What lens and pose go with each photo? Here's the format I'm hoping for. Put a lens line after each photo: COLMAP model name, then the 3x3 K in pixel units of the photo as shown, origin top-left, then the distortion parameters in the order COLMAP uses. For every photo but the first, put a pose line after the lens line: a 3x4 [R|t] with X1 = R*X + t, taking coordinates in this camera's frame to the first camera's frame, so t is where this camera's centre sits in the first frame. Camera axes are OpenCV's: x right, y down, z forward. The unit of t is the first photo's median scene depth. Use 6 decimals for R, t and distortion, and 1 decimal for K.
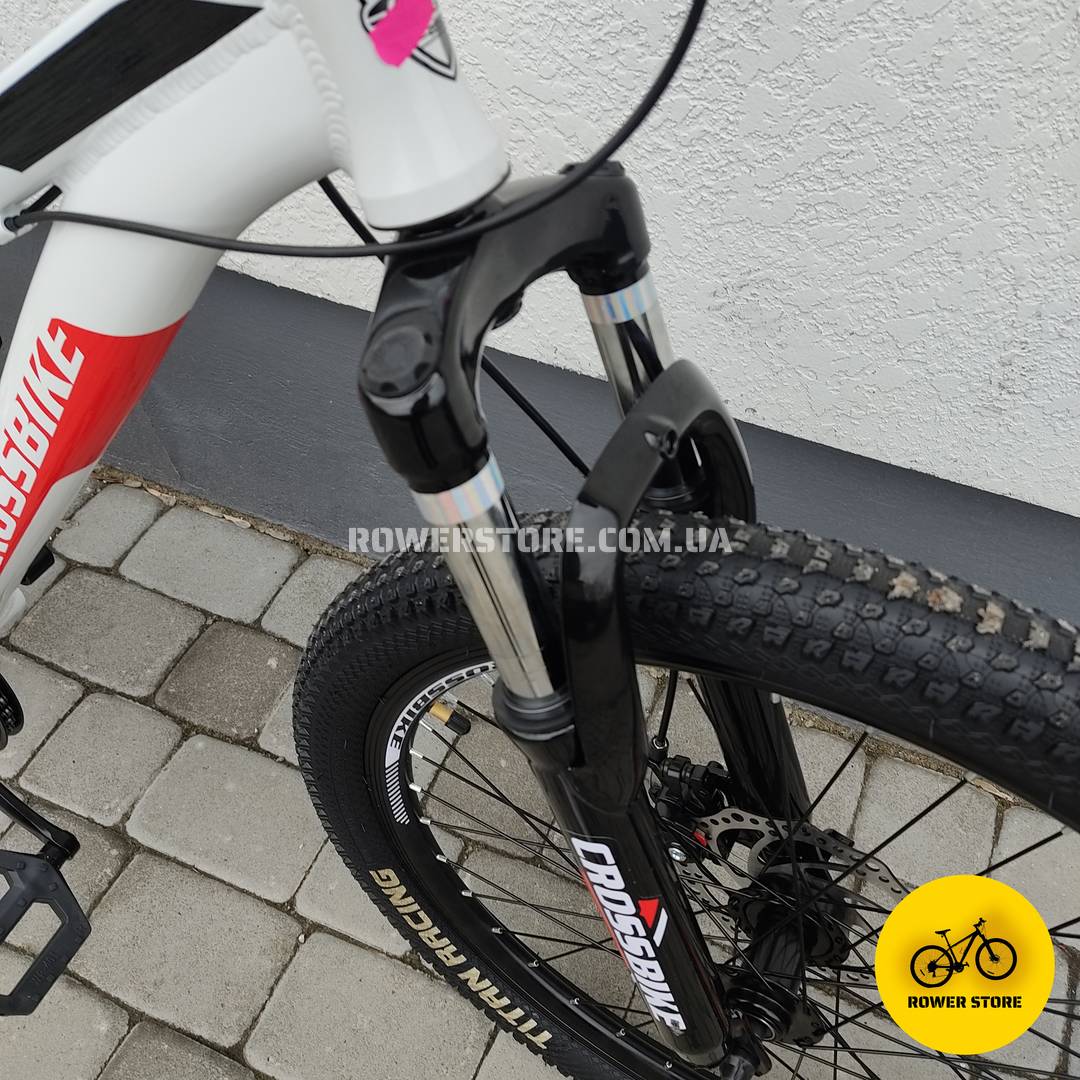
lens RADIAL K [[1074.1, 0, 548.1], [0, 1074.1, 542.7], [0, 0, 1]] dist [0.114237, -0.221331]
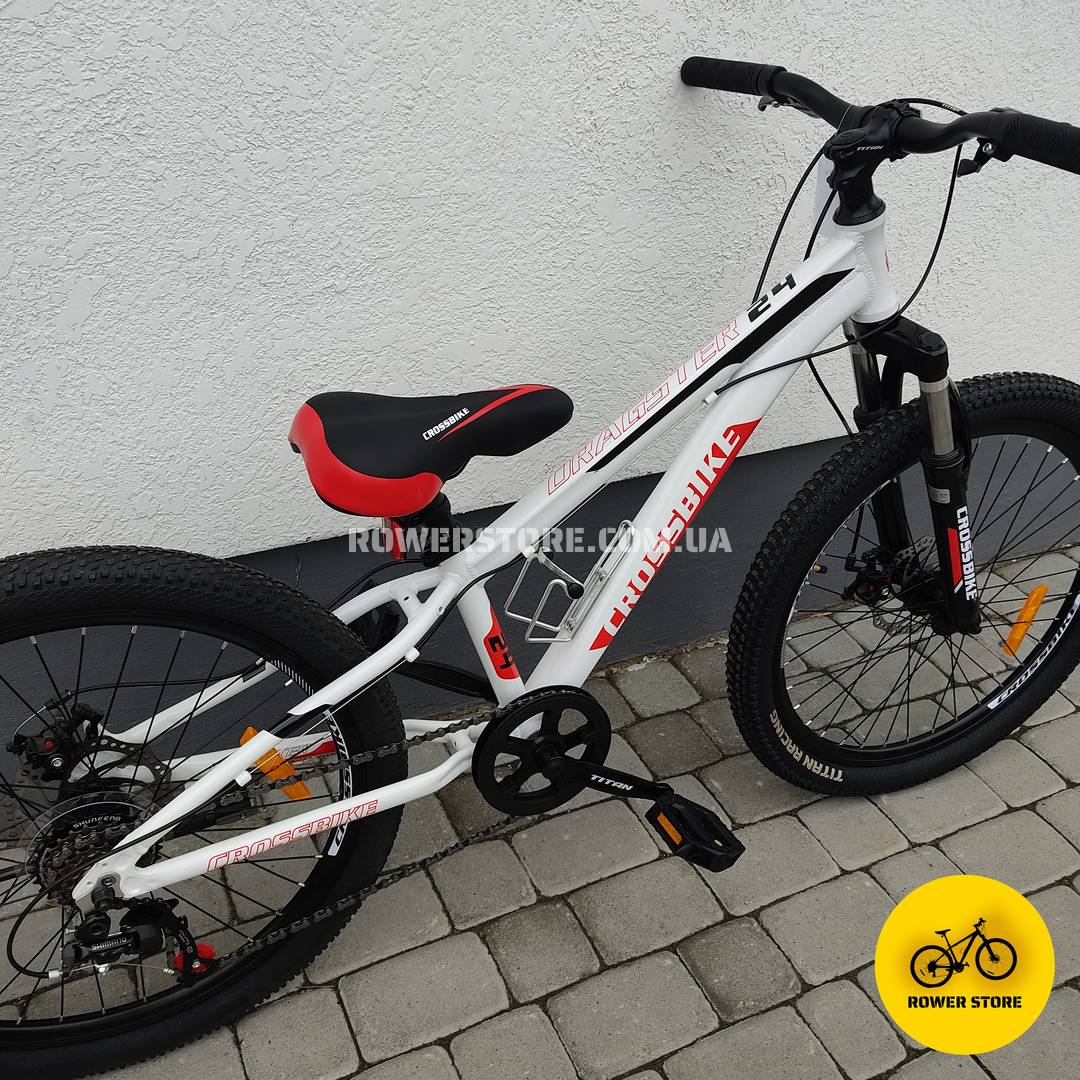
lens RADIAL K [[1076.0, 0, 541.9], [0, 1076.0, 544.7], [0, 0, 1]] dist [0.113425, -0.200680]
pose [[0.655266, -0.388898, 0.647599, -1.398652], [0.551013, 0.832507, -0.057598, -0.045652], [-0.516731, 0.394578, 0.759801, -0.302852]]
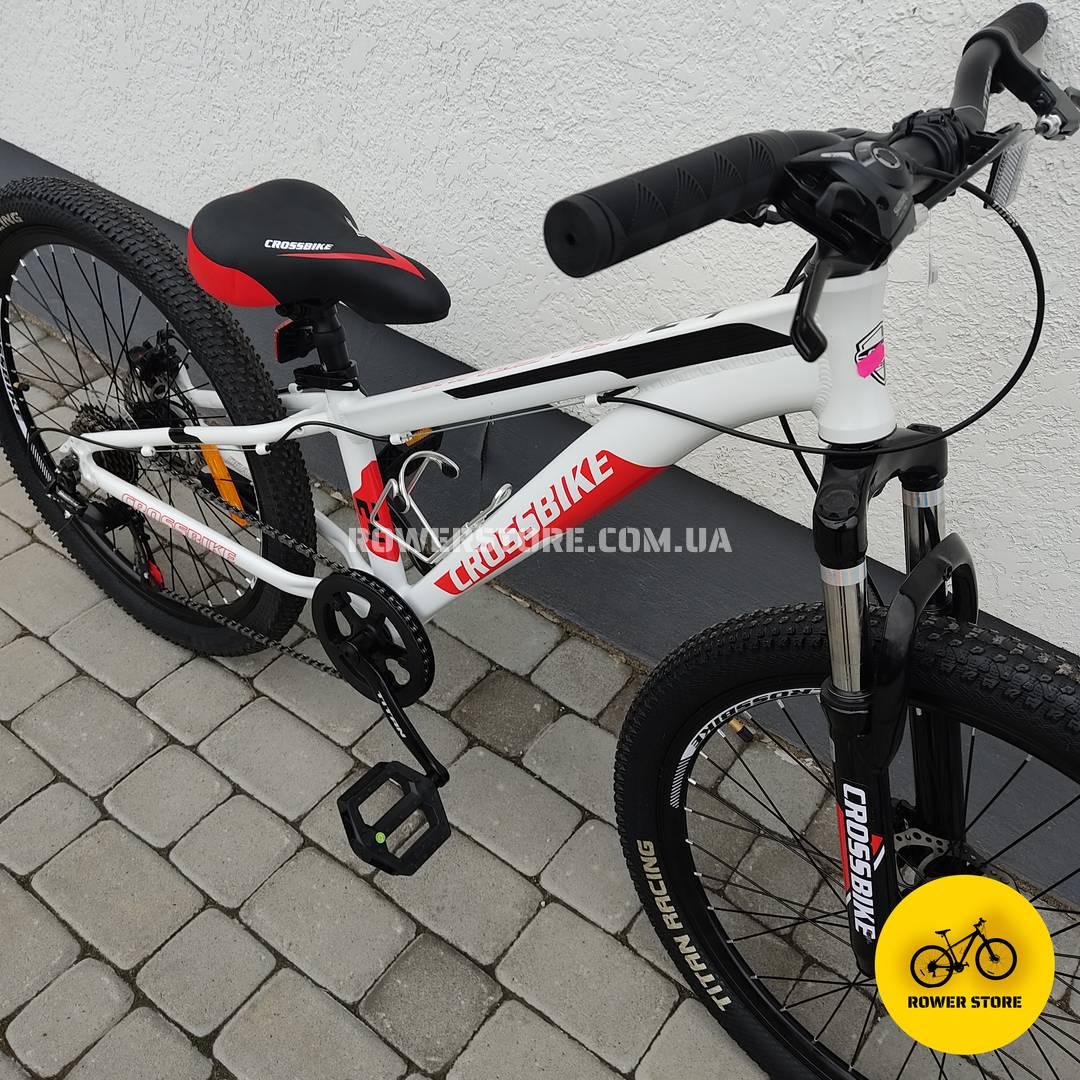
lens RADIAL K [[1076.0, 0, 541.9], [0, 1076.0, 544.7], [0, 0, 1]] dist [0.113425, -0.200680]
pose [[0.973648, 0.194191, -0.119577, -0.177430], [-0.209707, 0.968425, -0.134820, 0.130703], [0.089621, 0.156344, 0.983628, -0.471366]]
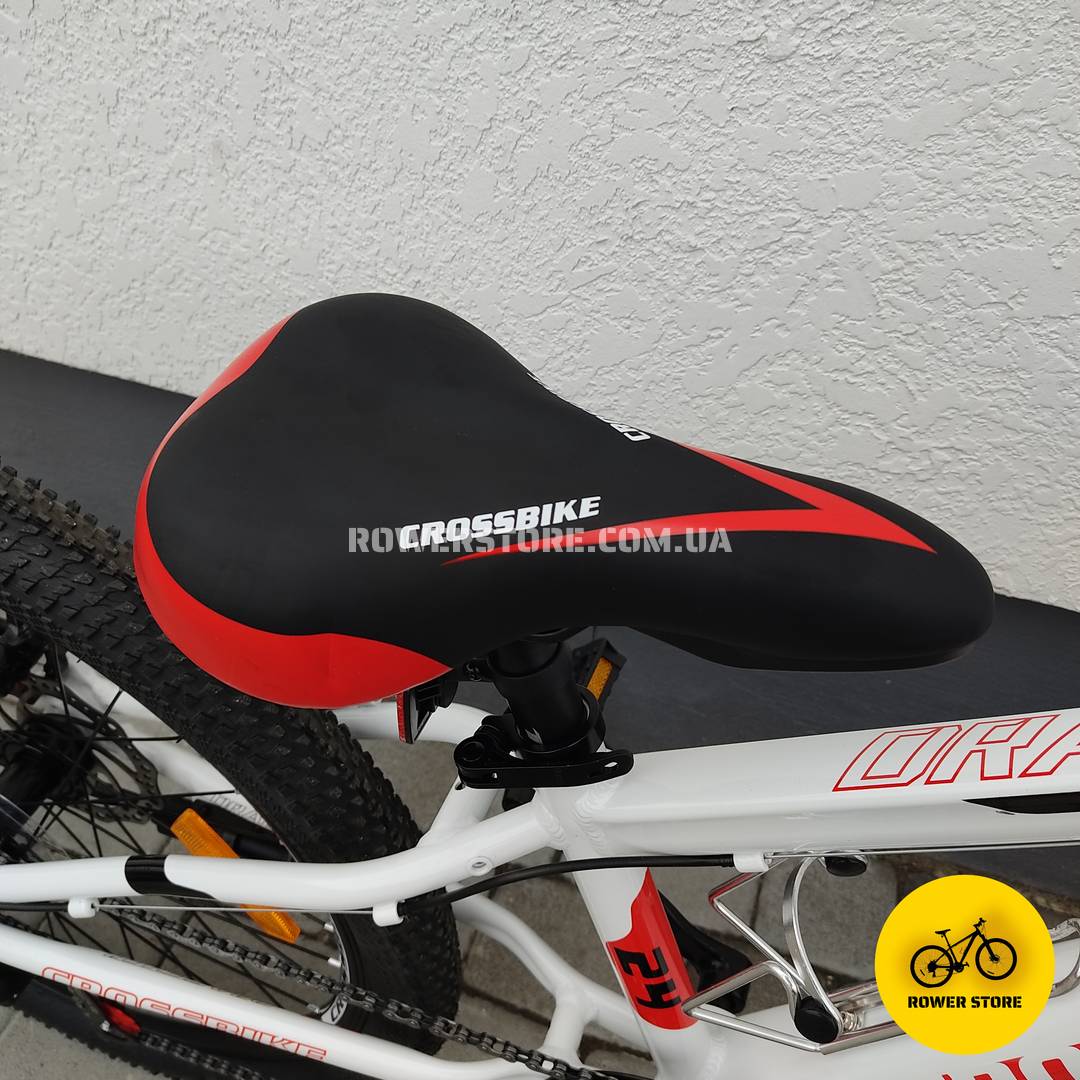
lens RADIAL K [[1084.6, 0, 541.4], [0, 1084.6, 545.0], [0, 0, 1]] dist [0.121649, -0.251872]
pose [[0.997645, -0.053409, 0.043027, -0.639806], [0.056209, 0.996186, -0.066739, -0.250561], [-0.039299, 0.069000, 0.996842, 0.214839]]
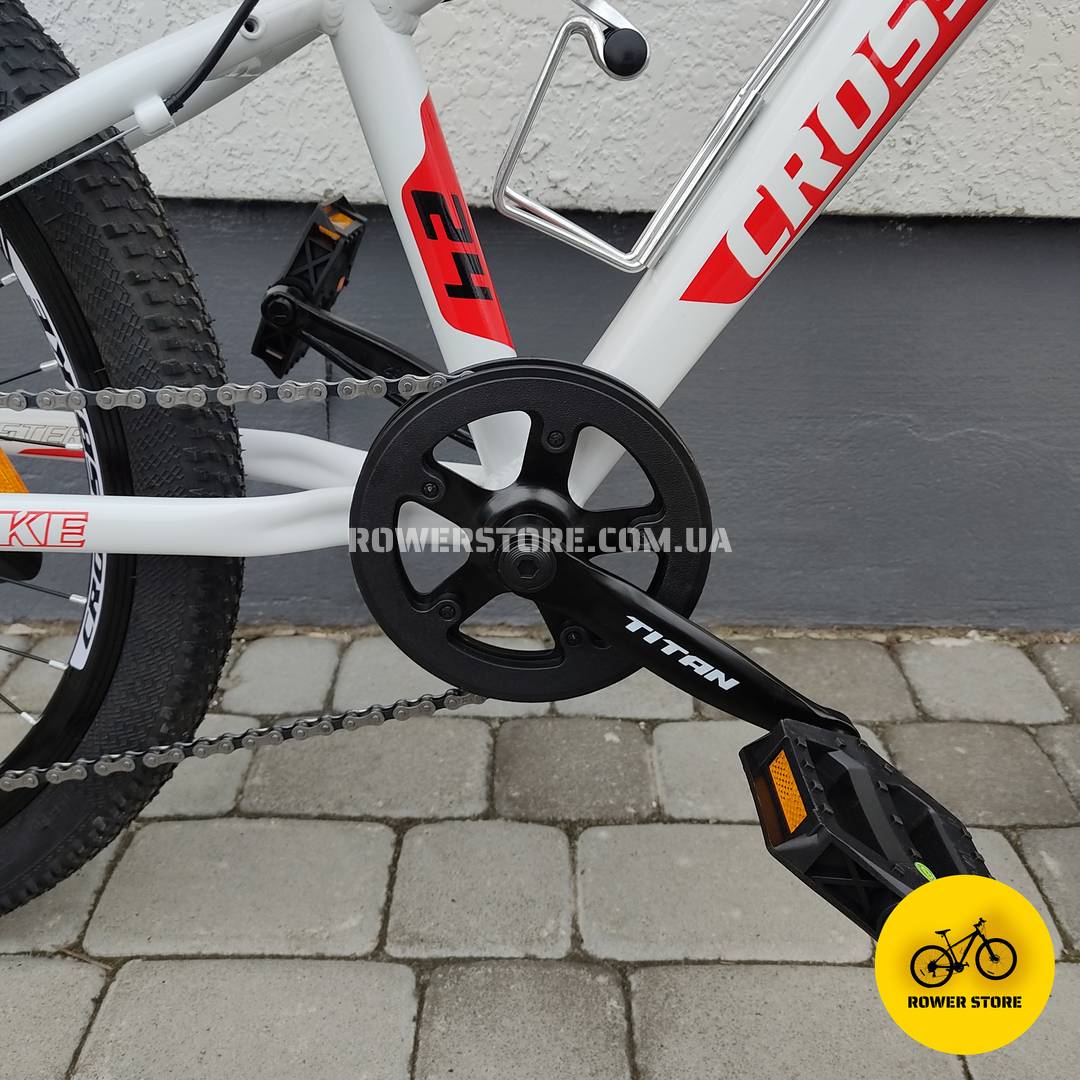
lens RADIAL K [[1084.6, 0, 541.4], [0, 1084.6, 545.0], [0, 0, 1]] dist [0.121649, -0.251872]
pose [[0.917425, -0.172848, 0.358407, -0.760446], [0.298087, 0.895203, -0.331294, 0.315577], [-0.263584, 0.410774, 0.872805, 0.401094]]
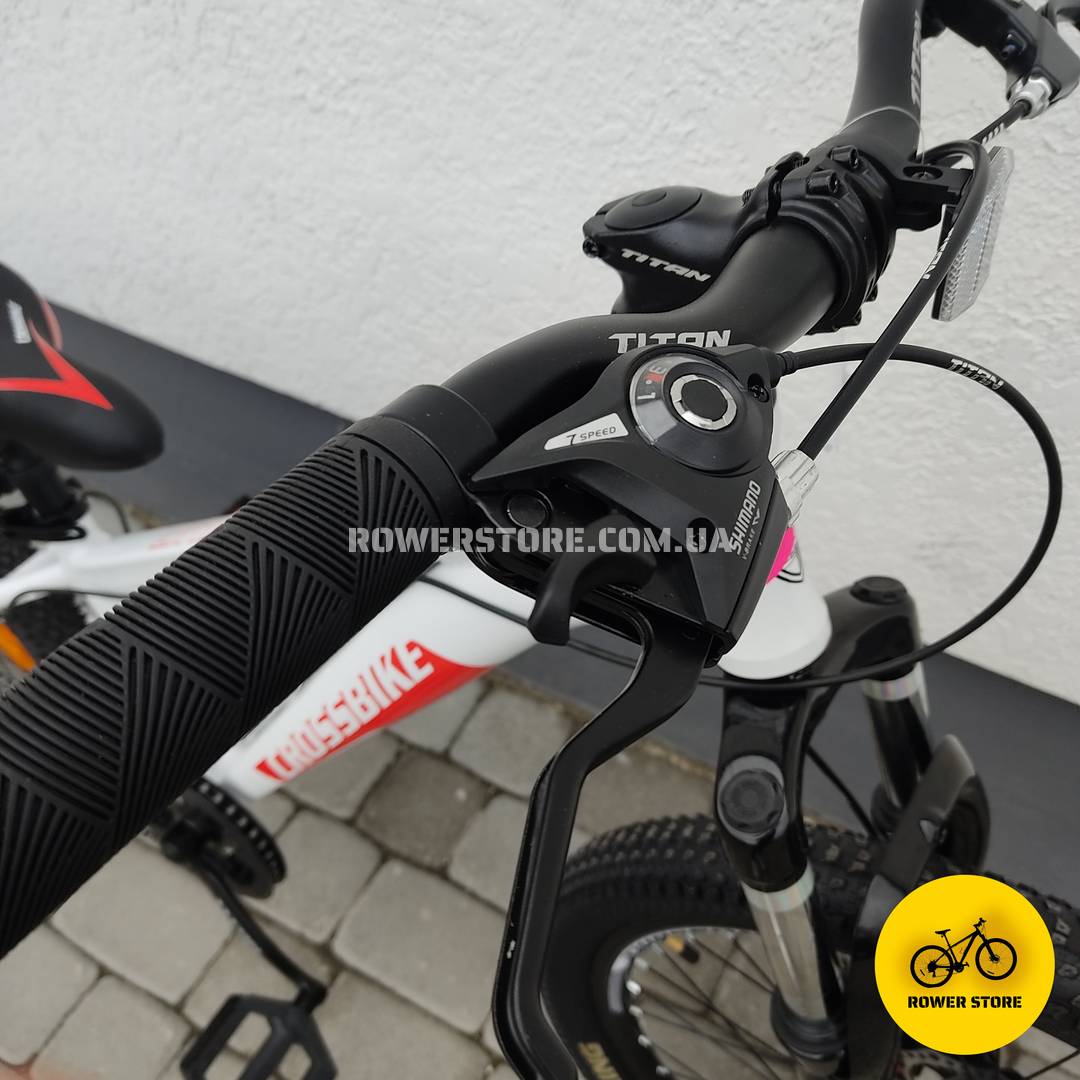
lens RADIAL K [[1095.5, 0, 542.7], [0, 1095.5, 544.5], [0, 0, 1]] dist [0.106915, -0.236041]
pose [[0.993948, 0.055838, -0.094606, -0.112687], [-0.057370, 0.998261, -0.013547, -0.179382], [0.093685, 0.018893, 0.995423, -0.140775]]
